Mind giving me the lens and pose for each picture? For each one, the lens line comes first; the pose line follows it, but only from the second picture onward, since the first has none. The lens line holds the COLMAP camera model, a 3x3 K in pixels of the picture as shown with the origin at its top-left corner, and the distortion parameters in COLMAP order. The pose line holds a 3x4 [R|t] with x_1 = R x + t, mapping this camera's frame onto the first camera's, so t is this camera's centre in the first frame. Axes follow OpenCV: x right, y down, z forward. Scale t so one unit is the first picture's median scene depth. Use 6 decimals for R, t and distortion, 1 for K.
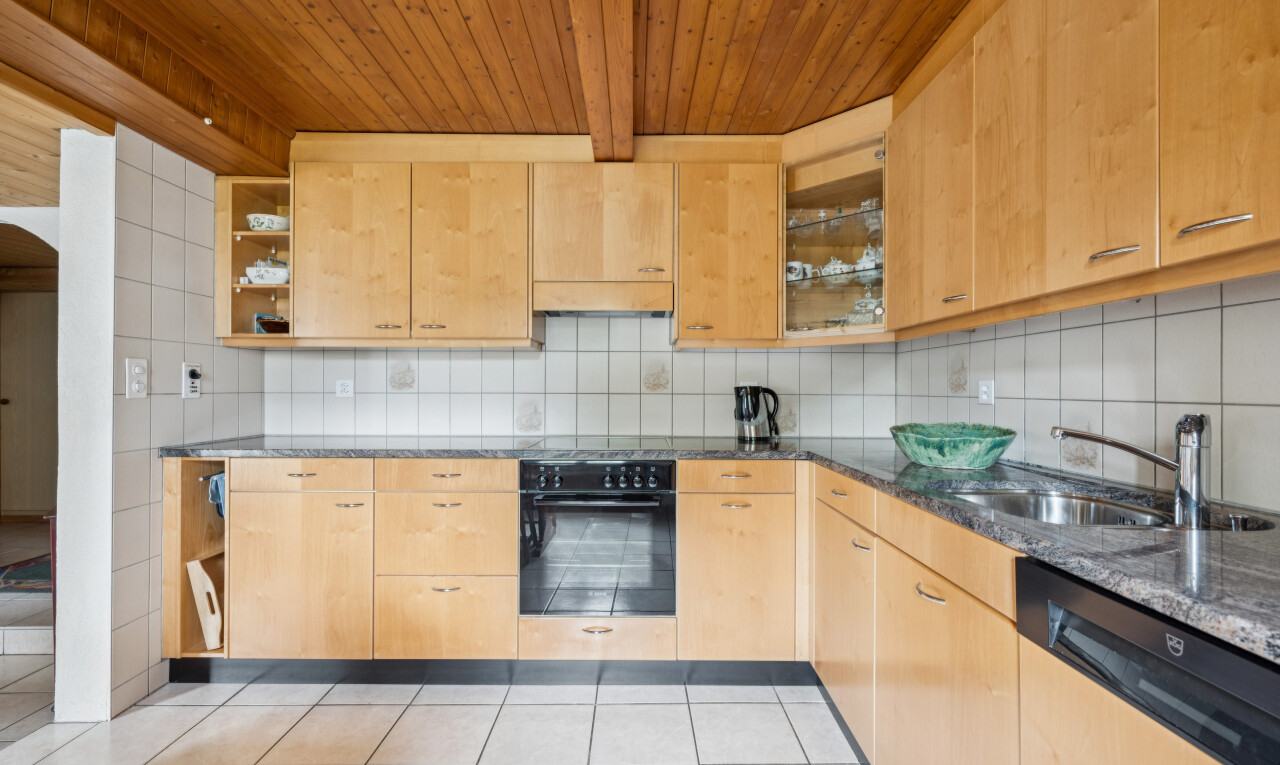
lens RADIAL K [[571.0, 0, 640.0], [0, 571.0, 382.5], [0, 0, 1]] dist [0.000781, 0.000541]
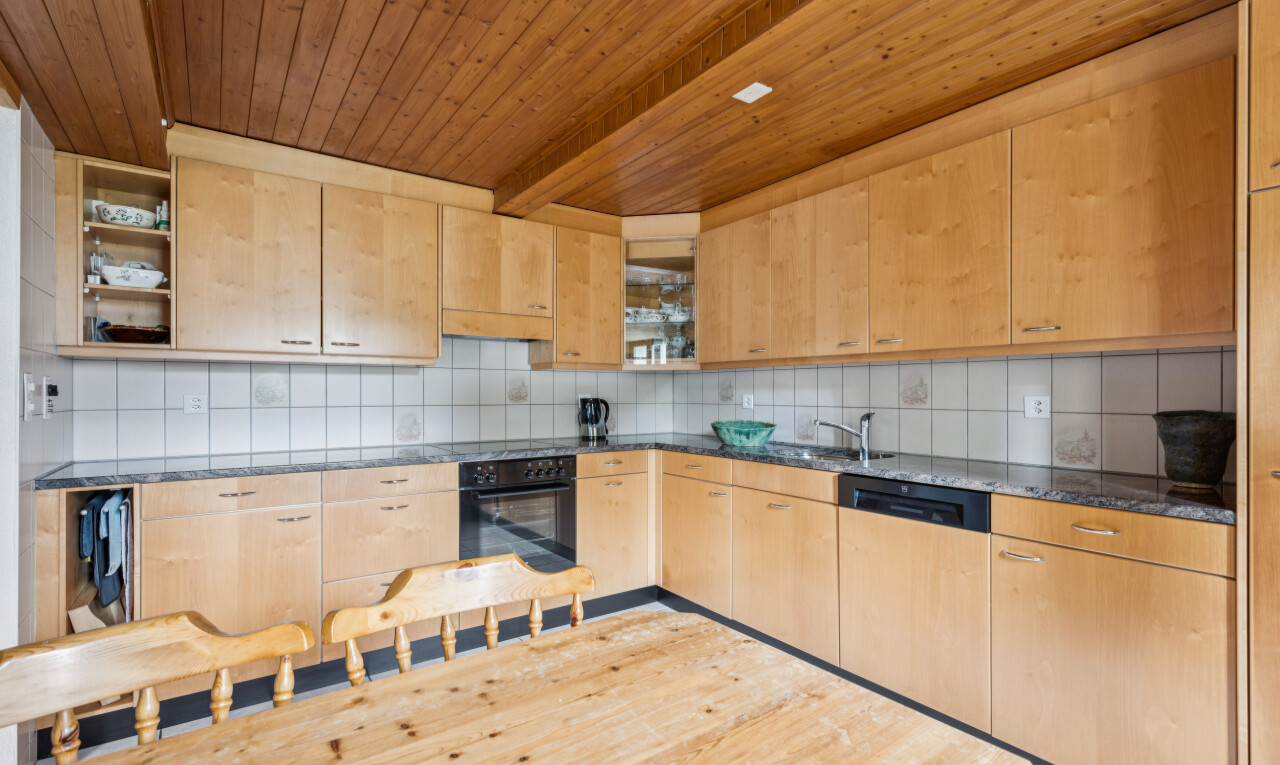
lens RADIAL K [[592.8, 0, 648.0], [0, 592.8, 385.0], [0, 0, 1]] dist [-0.000510, -0.000117]
pose [[0.809611, 0.004901, 0.586946, -0.570184], [-0.004046, 0.999988, -0.002768, -0.022839], [-0.586953, -0.000134, 0.809621, -0.212178]]
